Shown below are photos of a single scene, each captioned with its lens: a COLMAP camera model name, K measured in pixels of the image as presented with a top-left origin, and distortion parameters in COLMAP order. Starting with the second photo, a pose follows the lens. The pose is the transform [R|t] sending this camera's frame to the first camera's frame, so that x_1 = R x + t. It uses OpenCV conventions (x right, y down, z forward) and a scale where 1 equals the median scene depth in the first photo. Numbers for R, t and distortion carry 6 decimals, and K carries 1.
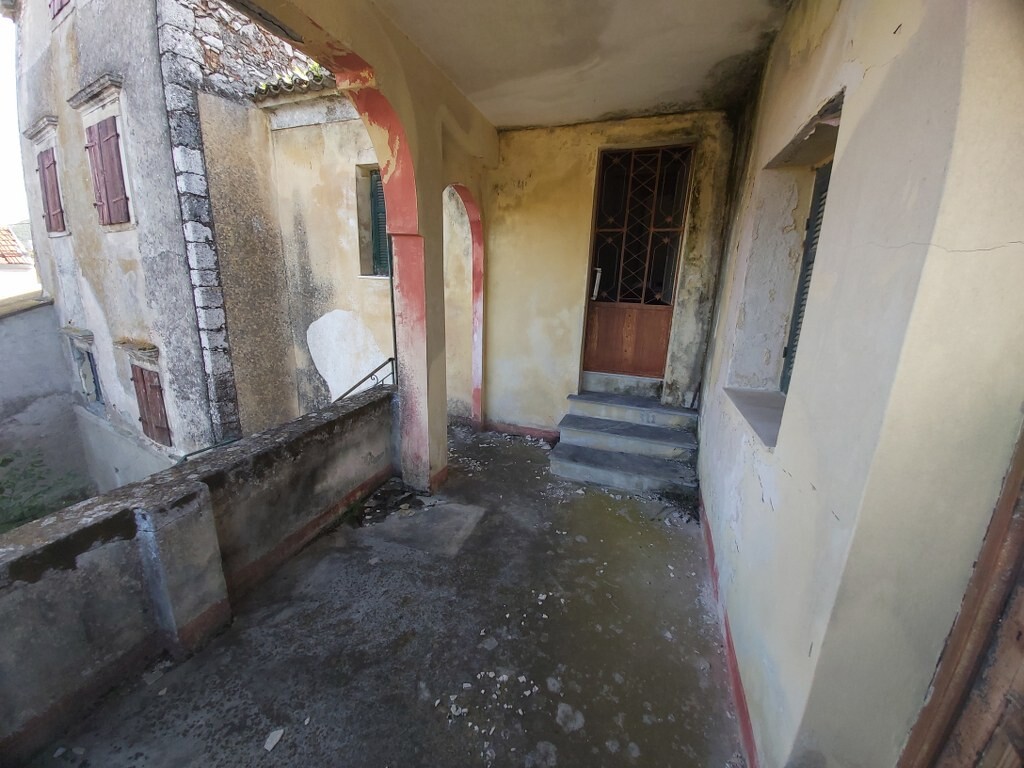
lens RADIAL K [[400.1, 0, 510.6], [0, 400.1, 378.9], [0, 0, 1]] dist [0.016636, -0.014938]
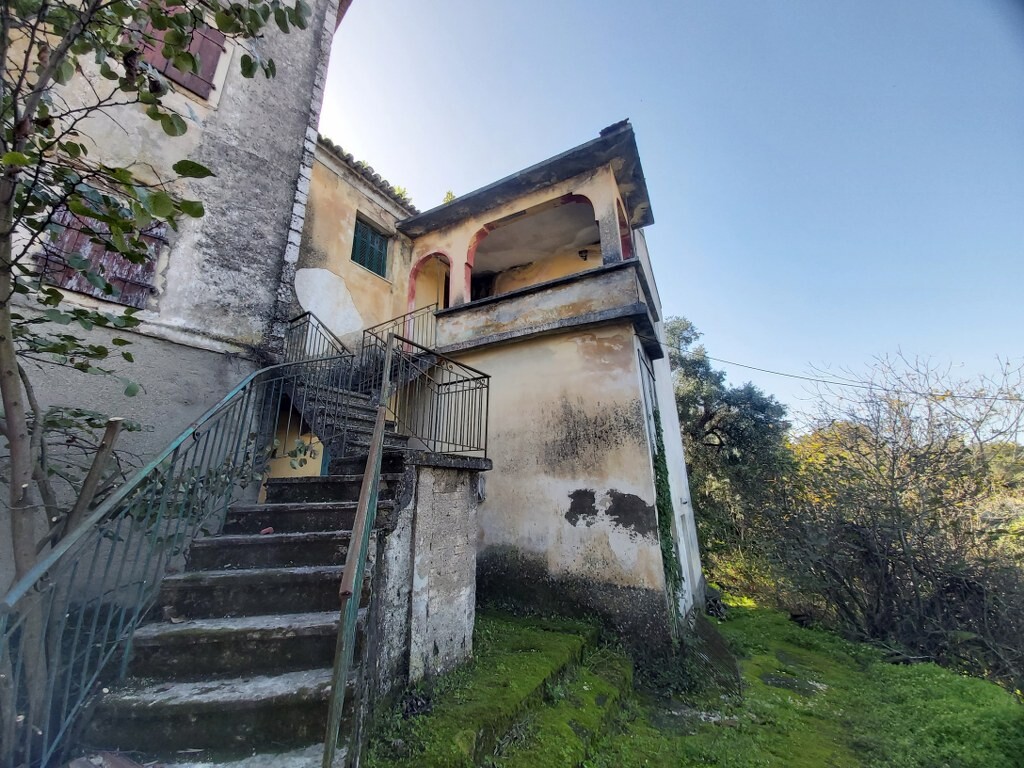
lens RADIAL K [[400.1, 0, 510.6], [0, 400.1, 378.9], [0, 0, 1]] dist [0.016636, -0.014938]
pose [[0.184075, 0.252478, 0.949932, -2.015474], [0.257976, 0.920156, -0.294554, 0.995806], [-0.948454, 0.299280, 0.104245, 0.434548]]
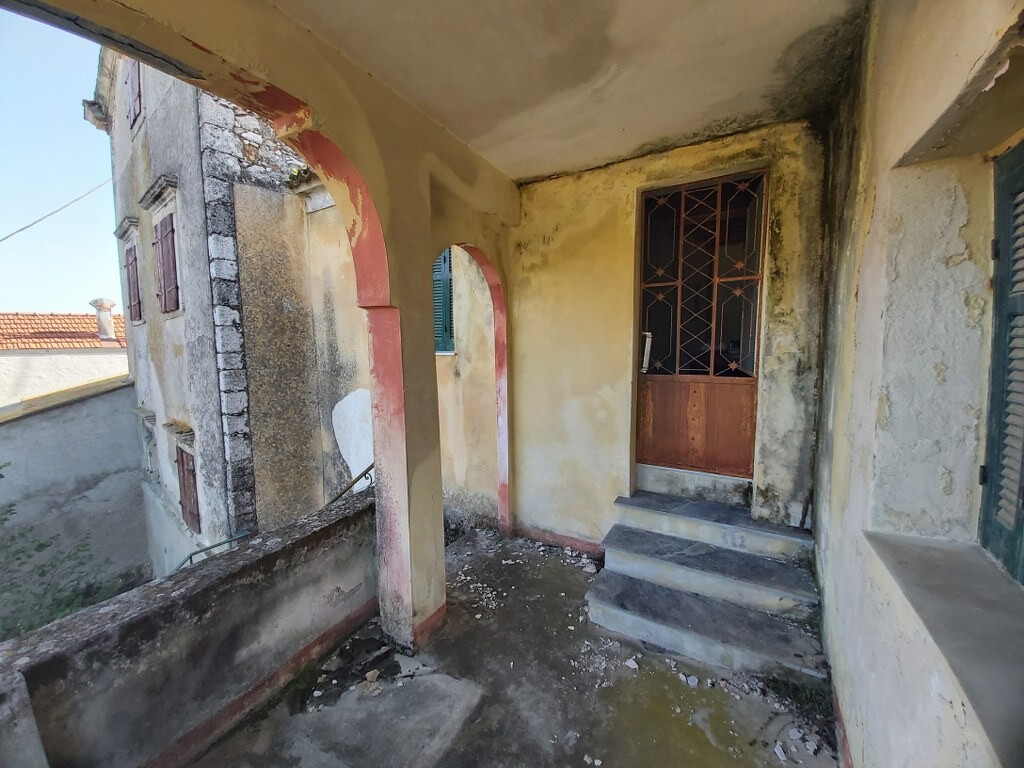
lens RADIAL K [[396.8, 0, 518.3], [0, 396.8, 377.4], [0, 0, 1]] dist [0.024819, -0.018086]
pose [[0.985812, -0.030692, -0.165026, 0.095415], [0.005163, 0.988220, -0.152950, -0.071798], [0.167777, 0.149928, 0.974358, 0.215708]]
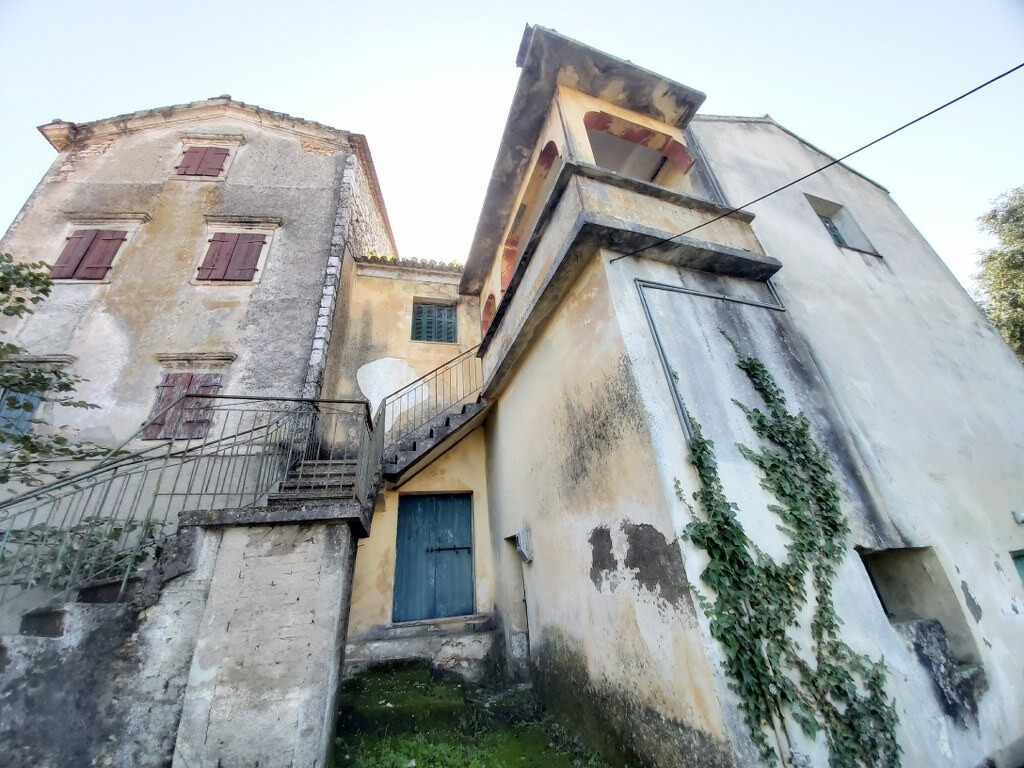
lens RADIAL K [[400.1, 0, 510.6], [0, 400.1, 378.9], [0, 0, 1]] dist [0.016636, -0.014938]
pose [[0.810059, 0.190454, 0.554555, -1.158248], [0.236557, 0.759238, -0.606299, 1.255354], [-0.536511, 0.622322, 0.569975, -0.165650]]
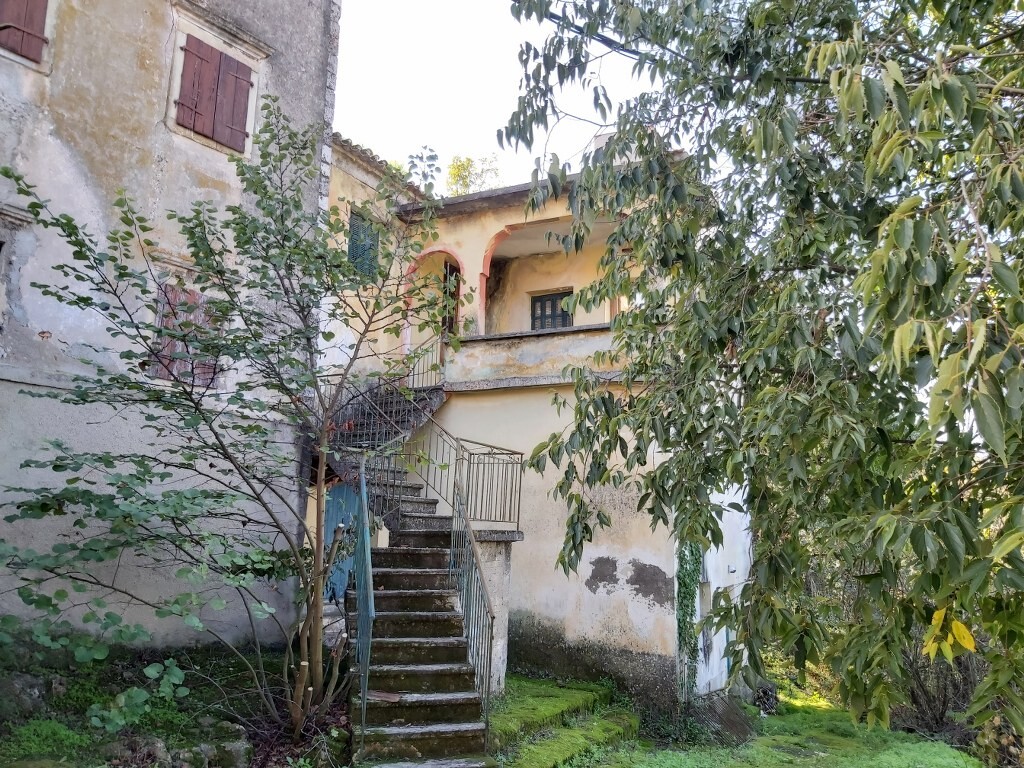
lens RADIAL K [[798.9, 0, 512.0], [0, 798.9, 384.0], [0, 0, 1]] dist [0.044325, -0.002639]
pose [[0.142532, 0.165004, 0.975940, -3.432704], [0.219008, 0.956309, -0.193670, 0.891032], [-0.965257, 0.241343, 0.100168, 0.342136]]
